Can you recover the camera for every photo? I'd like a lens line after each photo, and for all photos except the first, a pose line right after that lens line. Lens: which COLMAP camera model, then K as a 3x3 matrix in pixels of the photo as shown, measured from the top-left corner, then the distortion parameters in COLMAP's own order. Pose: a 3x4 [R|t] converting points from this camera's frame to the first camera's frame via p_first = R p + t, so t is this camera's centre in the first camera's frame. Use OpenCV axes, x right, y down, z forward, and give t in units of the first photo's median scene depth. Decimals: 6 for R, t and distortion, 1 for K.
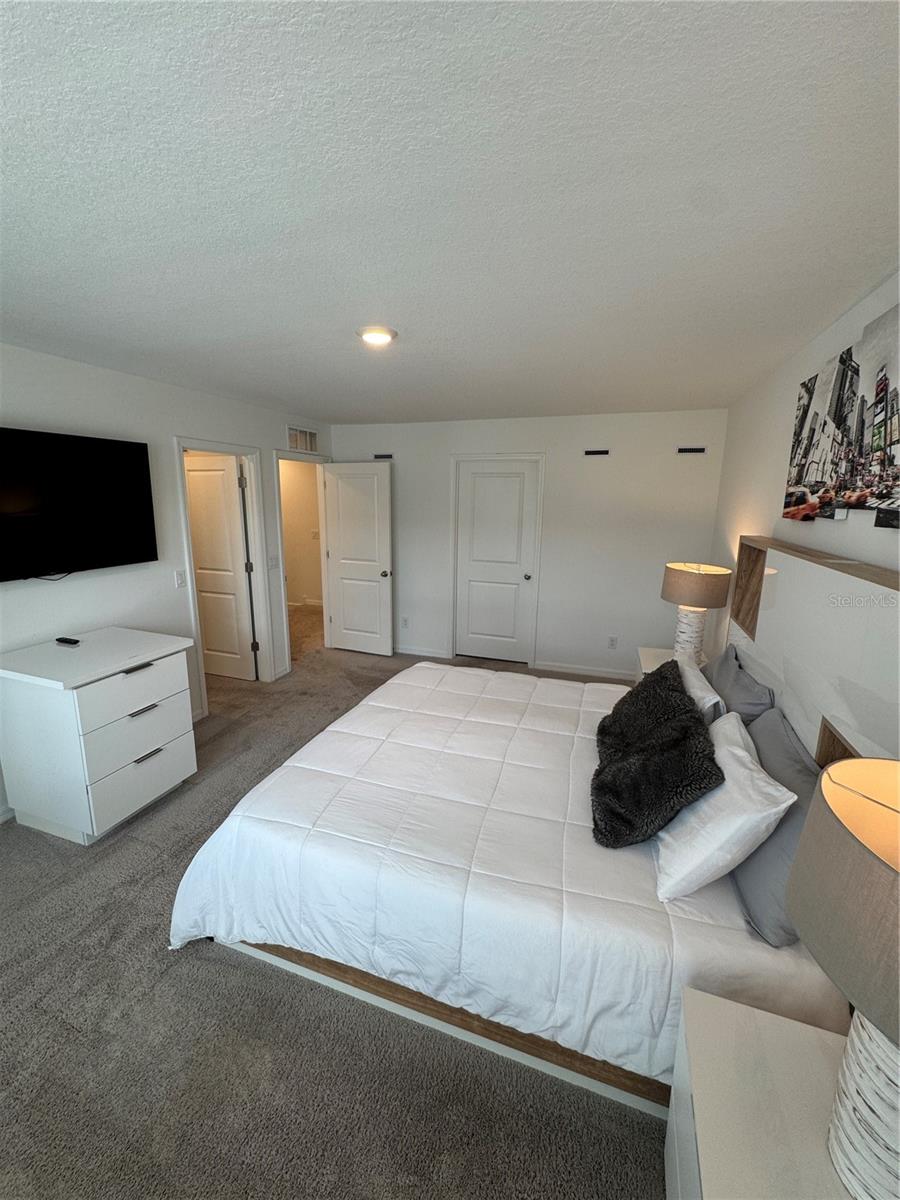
lens RADIAL K [[478.6, 0, 452.9], [0, 478.6, 595.8], [0, 0, 1]] dist [-0.003827, 0.000798]
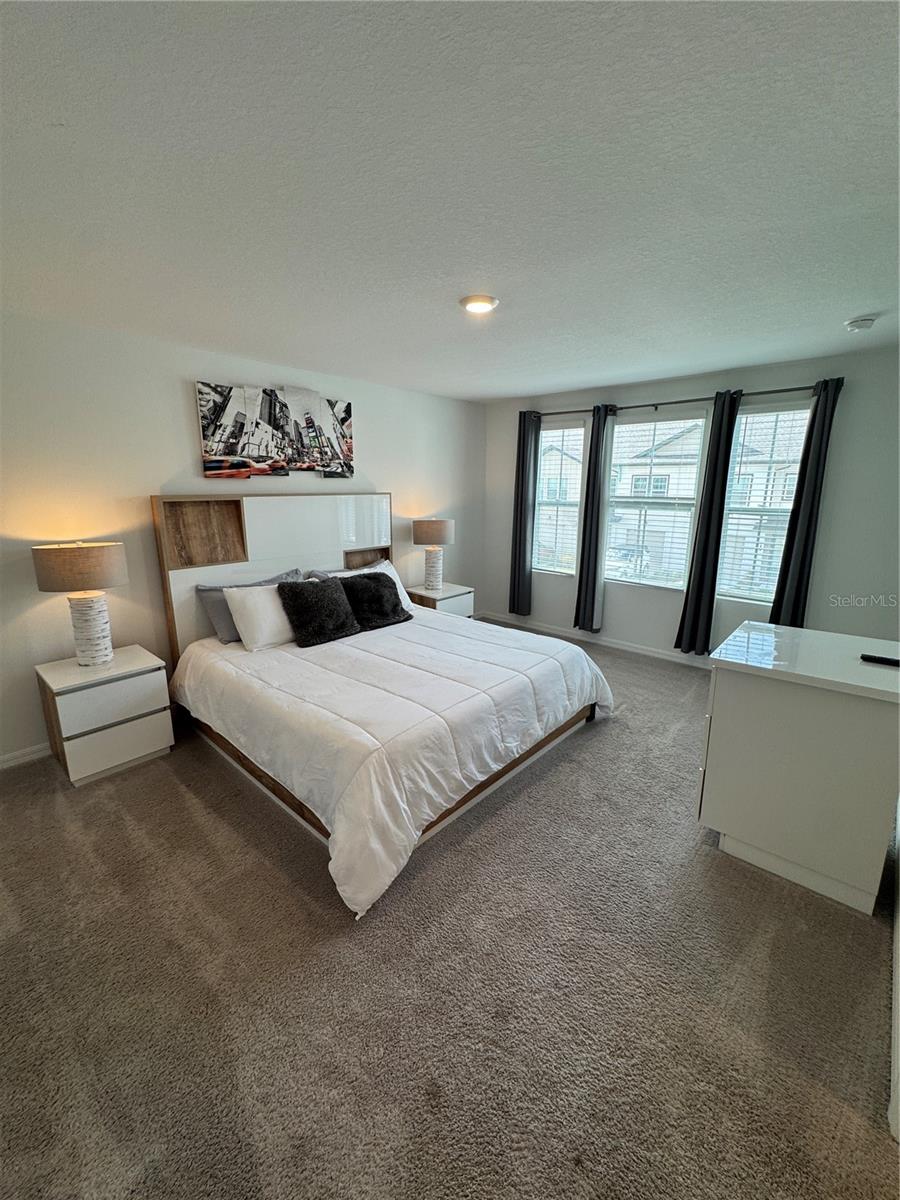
lens RADIAL K [[478.6, 0, 449.0], [0, 478.6, 594.8], [0, 0, 1]] dist [-0.003827, 0.000798]
pose [[-0.912945, -0.117309, 0.390857, -0.676106], [0.061324, 0.907477, 0.415601, -0.484244], [-0.403448, 0.403390, -0.821283, 2.483122]]
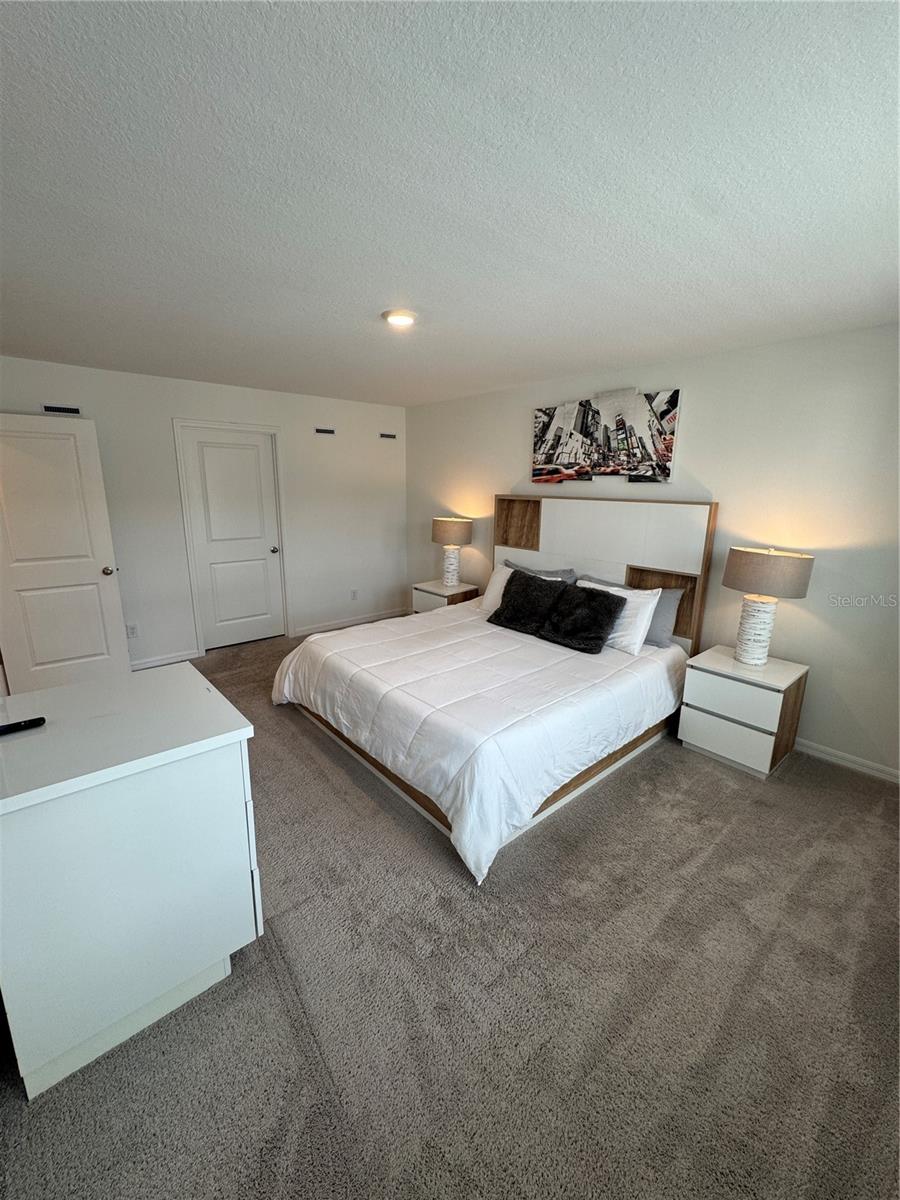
lens RADIAL K [[478.6, 0, 444.8], [0, 478.6, 596.9], [0, 0, 1]] dist [-0.003827, 0.000798]
pose [[0.504493, -0.205608, 0.838577, -1.362262], [0.169125, 0.975950, 0.137544, -0.054507], [-0.846690, 0.072435, 0.527134, 0.435196]]
